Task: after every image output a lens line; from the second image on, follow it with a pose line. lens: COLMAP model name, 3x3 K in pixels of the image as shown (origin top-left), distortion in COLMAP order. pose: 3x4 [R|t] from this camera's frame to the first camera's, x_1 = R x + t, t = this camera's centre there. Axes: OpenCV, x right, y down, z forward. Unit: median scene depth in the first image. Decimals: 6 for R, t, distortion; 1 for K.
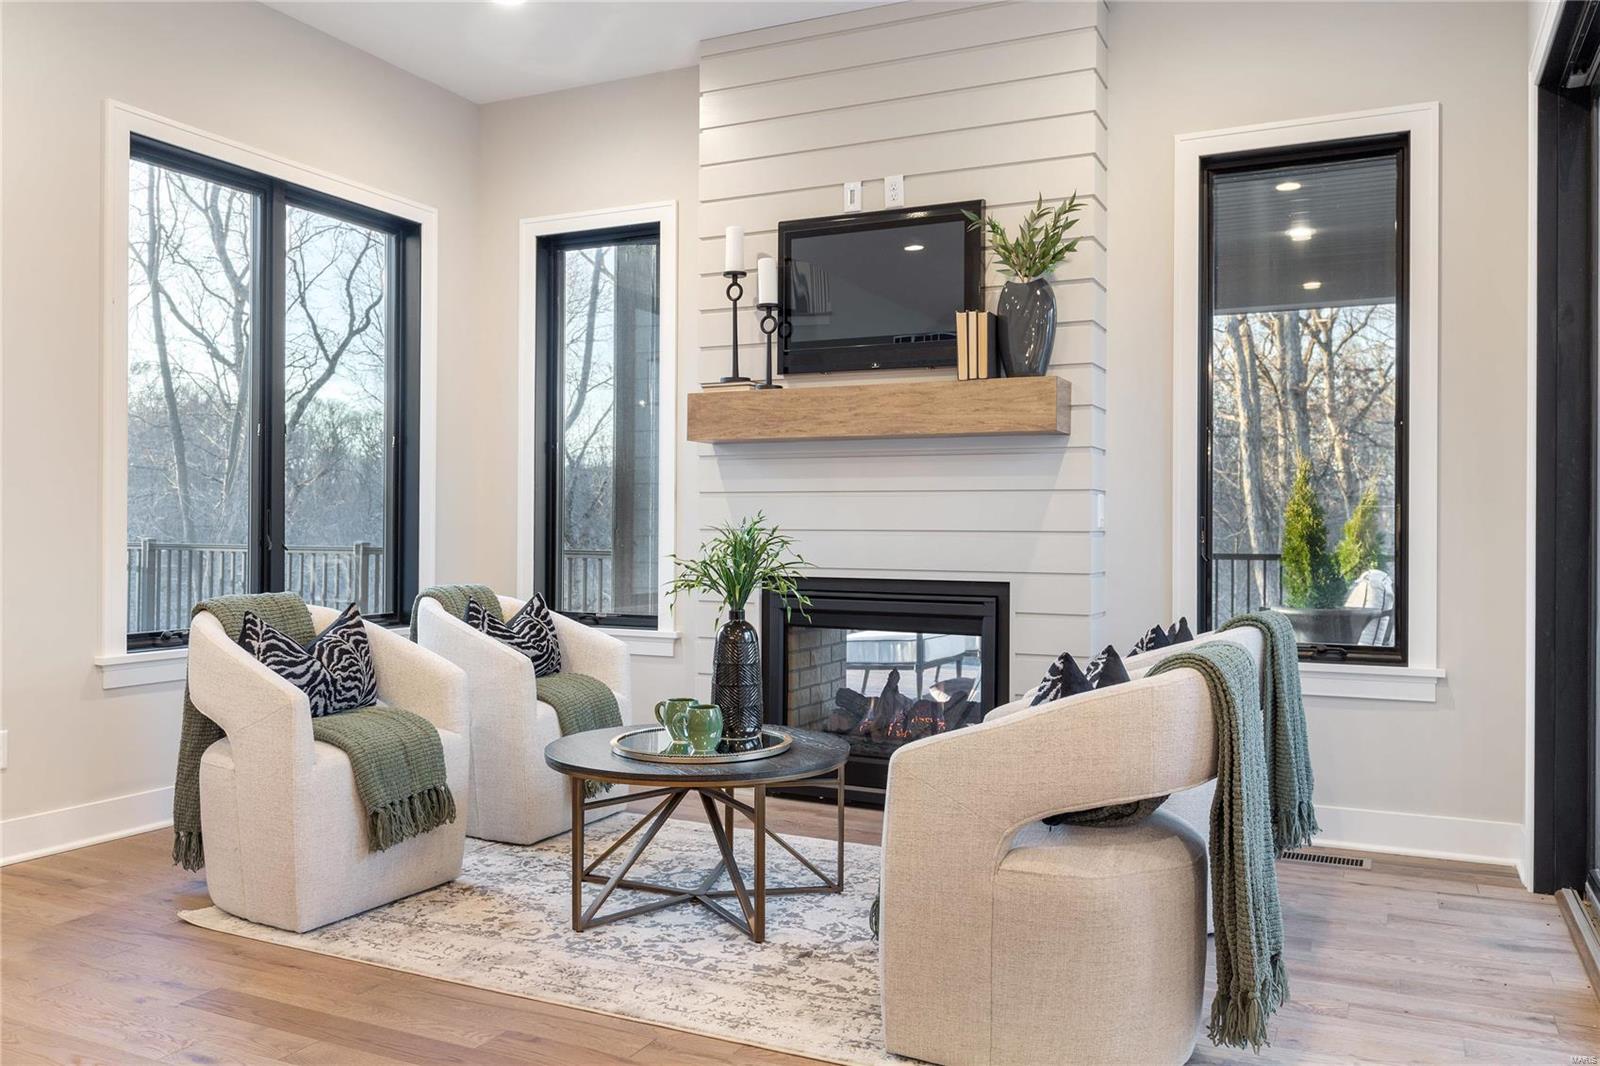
lens RADIAL K [[1221.7, 0, 804.4], [0, 1221.7, 534.2], [0, 0, 1]] dist [0.001619, -0.003391]
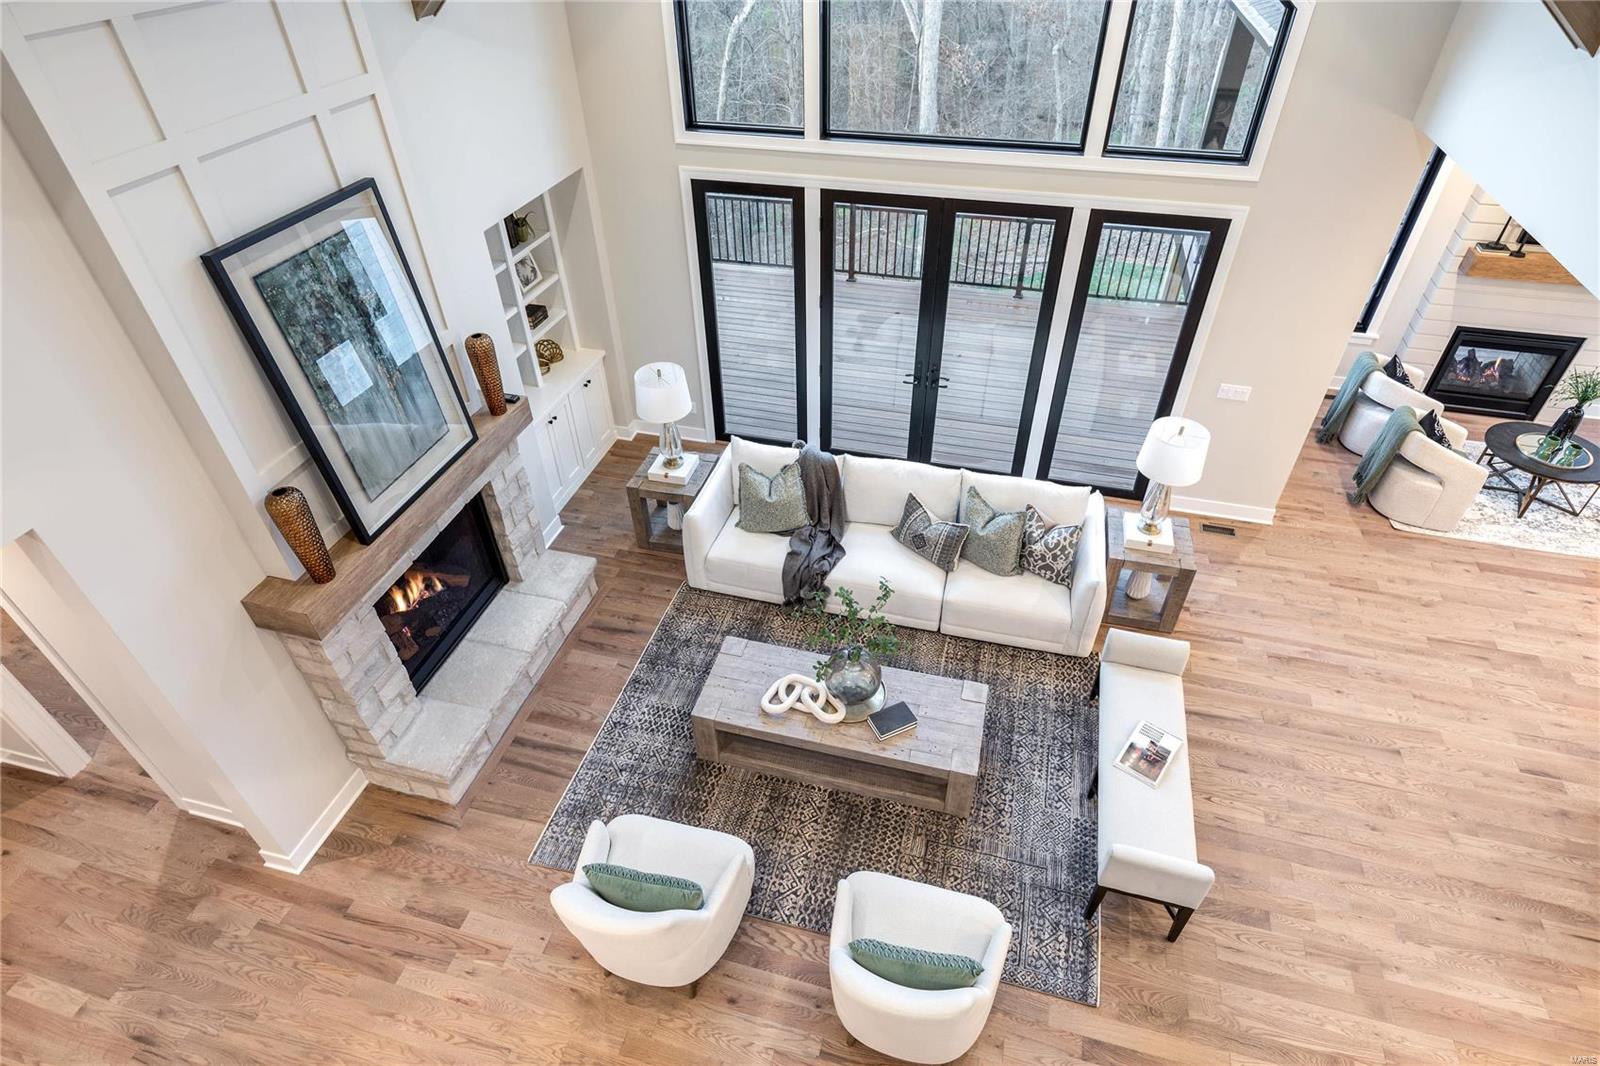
lens RADIAL K [[834.9, 0, 800.8], [0, 834.9, 529.1], [0, 0, 1]] dist [0.000239, 0.000221]
pose [[0.983542, -0.131485, 0.123925, -1.646724], [0.022556, 0.769863, 0.637810, -0.771672], [-0.179268, -0.624518, 0.760158, -0.232227]]
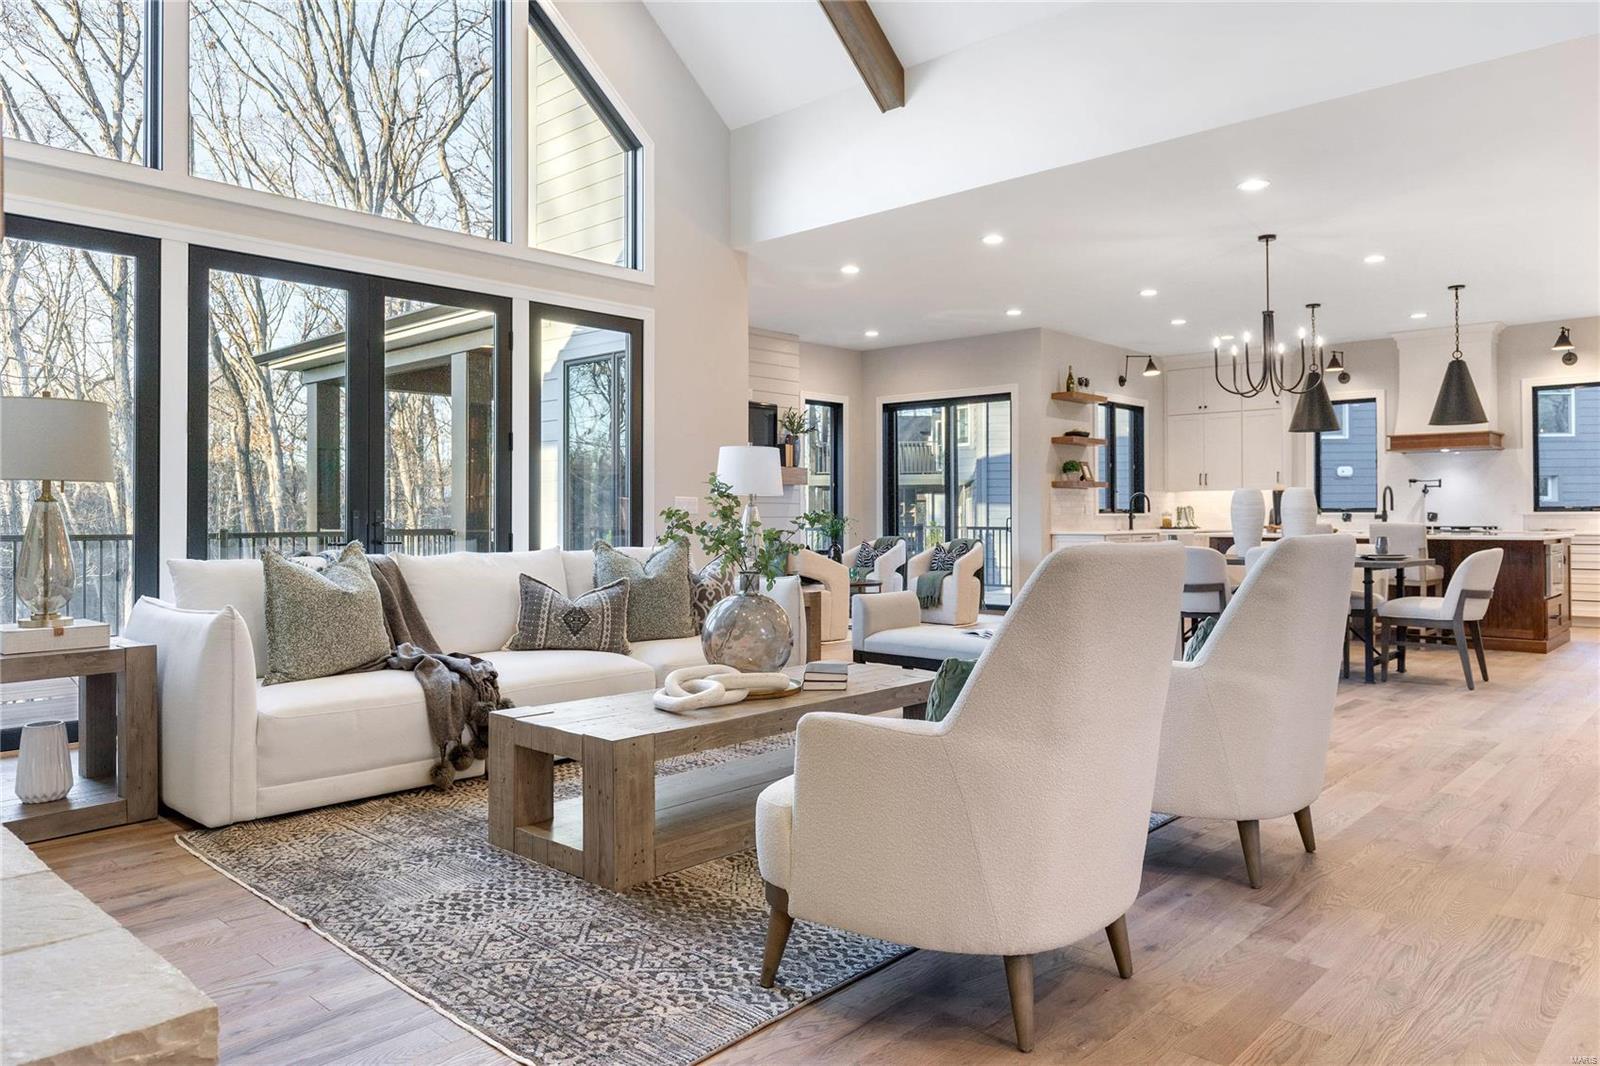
lens RADIAL K [[1071.4, 0, 811.1], [0, 1071.4, 498.9], [0, 0, 1]] dist [-0.006907, -0.002941]
pose [[0.292932, 0.008389, 0.956097, -2.301222], [0.006808, 0.999918, -0.010860, -0.017400], [-0.956109, 0.009690, 0.292851, 0.166297]]
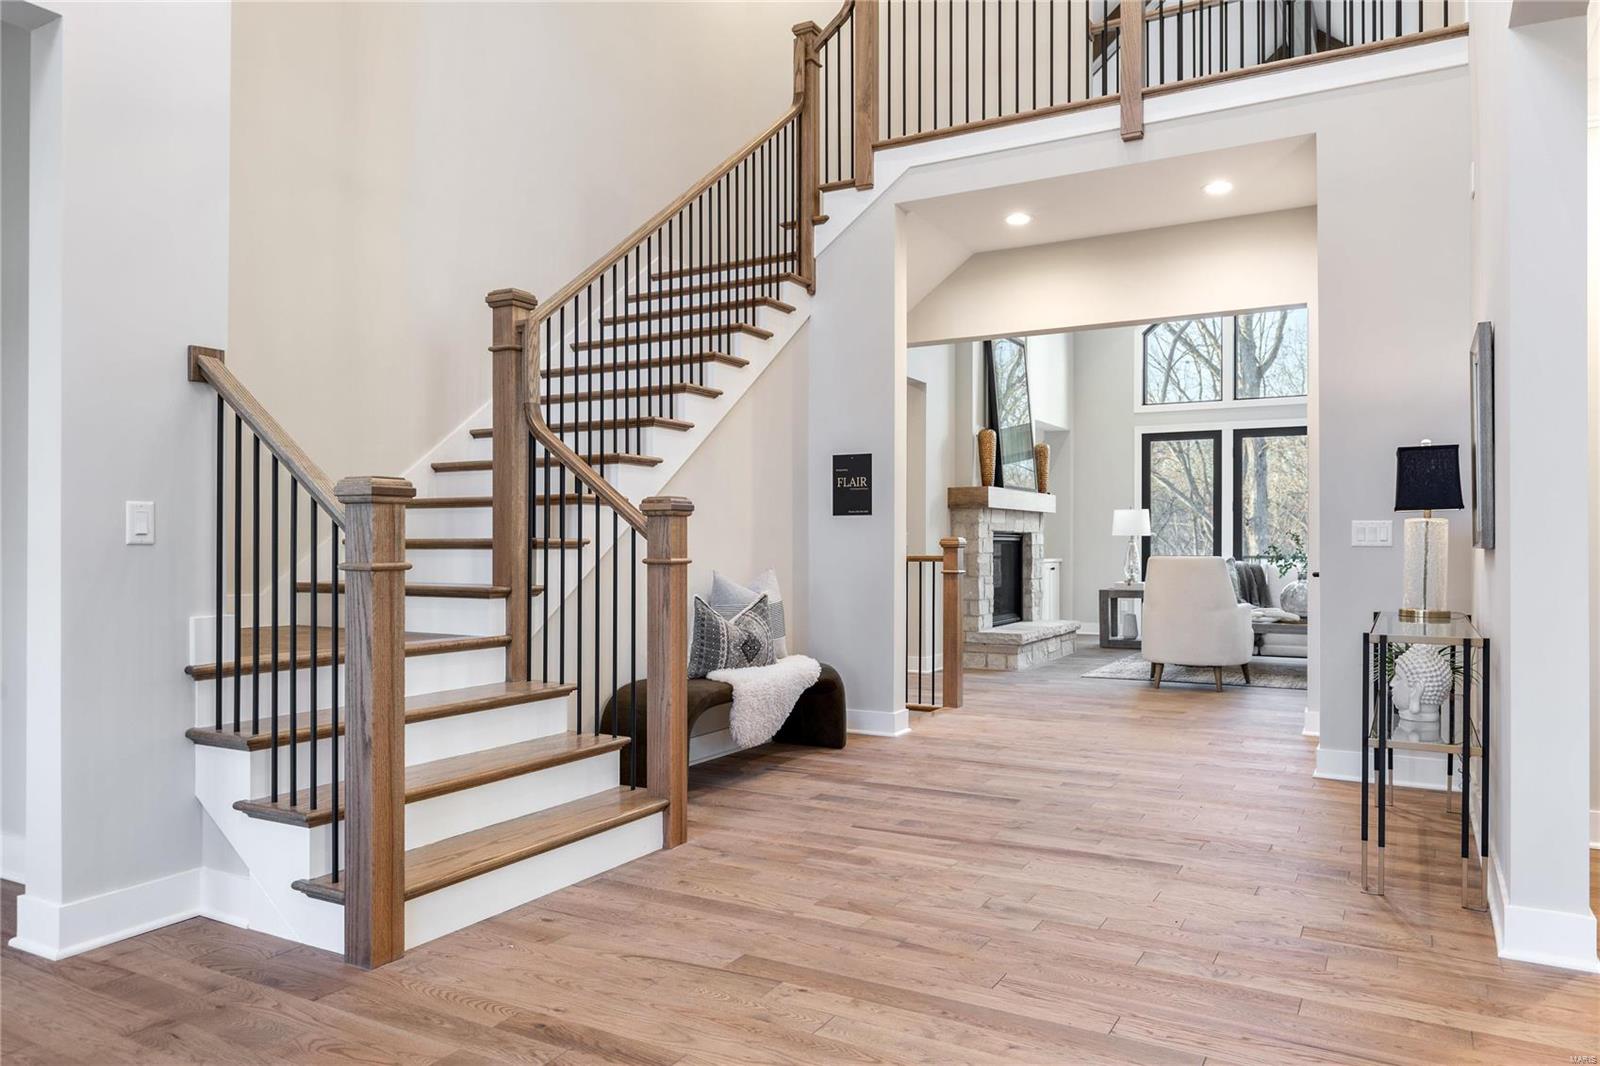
lens RADIAL K [[1109.9, 0, 800.0], [0, 1109.9, 533.0], [0, 0, 1]] dist [-0.009163, -0.004579]
pose [[0.997247, -0.012368, -0.073110, -2.280968], [0.010972, 0.999750, -0.019467, -0.007309], [0.073332, 0.018611, 0.997134, -1.769337]]
